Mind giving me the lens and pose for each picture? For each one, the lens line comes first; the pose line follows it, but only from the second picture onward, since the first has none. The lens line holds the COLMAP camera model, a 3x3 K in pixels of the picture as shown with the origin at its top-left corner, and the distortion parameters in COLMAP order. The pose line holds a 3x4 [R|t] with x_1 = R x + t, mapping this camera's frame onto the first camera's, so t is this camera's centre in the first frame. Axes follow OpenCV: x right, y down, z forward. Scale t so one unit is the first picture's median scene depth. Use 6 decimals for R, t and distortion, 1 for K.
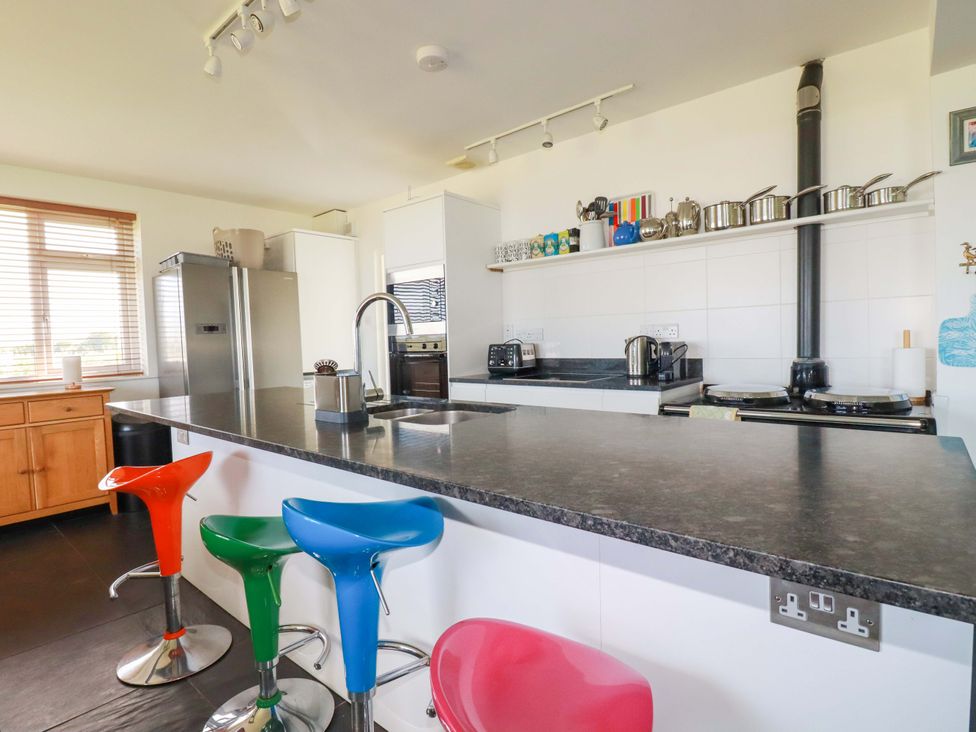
lens RADIAL K [[510.6, 0, 486.0], [0, 510.6, 360.8], [0, 0, 1]] dist [-0.000141, -0.015537]
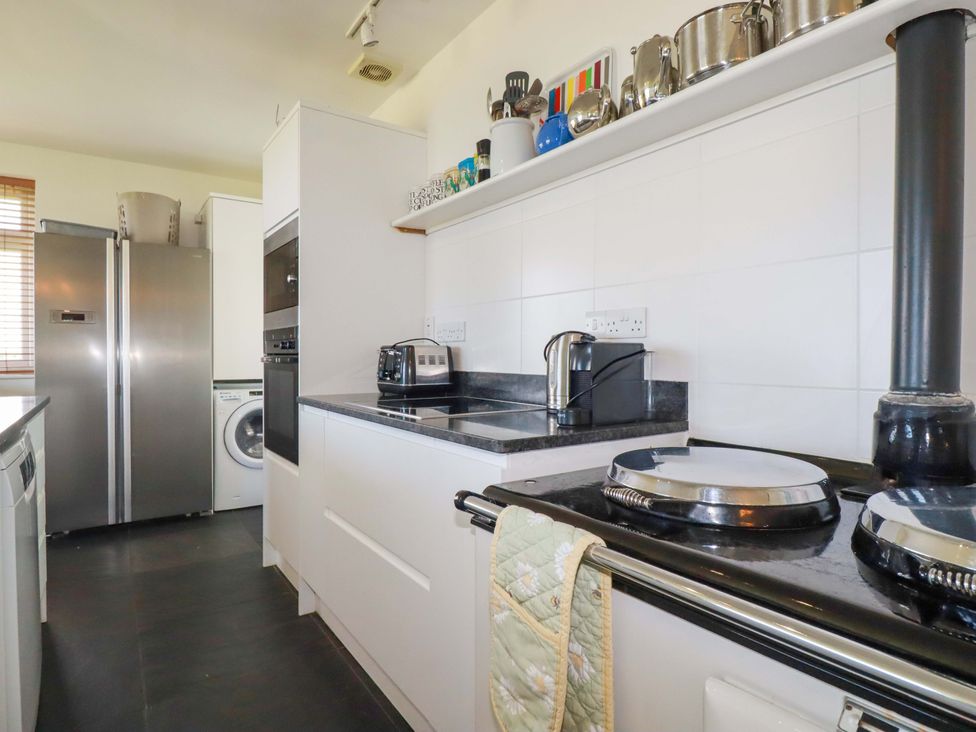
lens RADIAL K [[554.5, 0, 484.2], [0, 554.5, 362.4], [0, 0, 1]] dist [-0.005263, -0.003201]
pose [[0.964158, 0.035041, -0.263004, 0.318606], [-0.041686, 0.998936, -0.019729, -0.004177], [0.262033, 0.029985, 0.964593, 0.394986]]
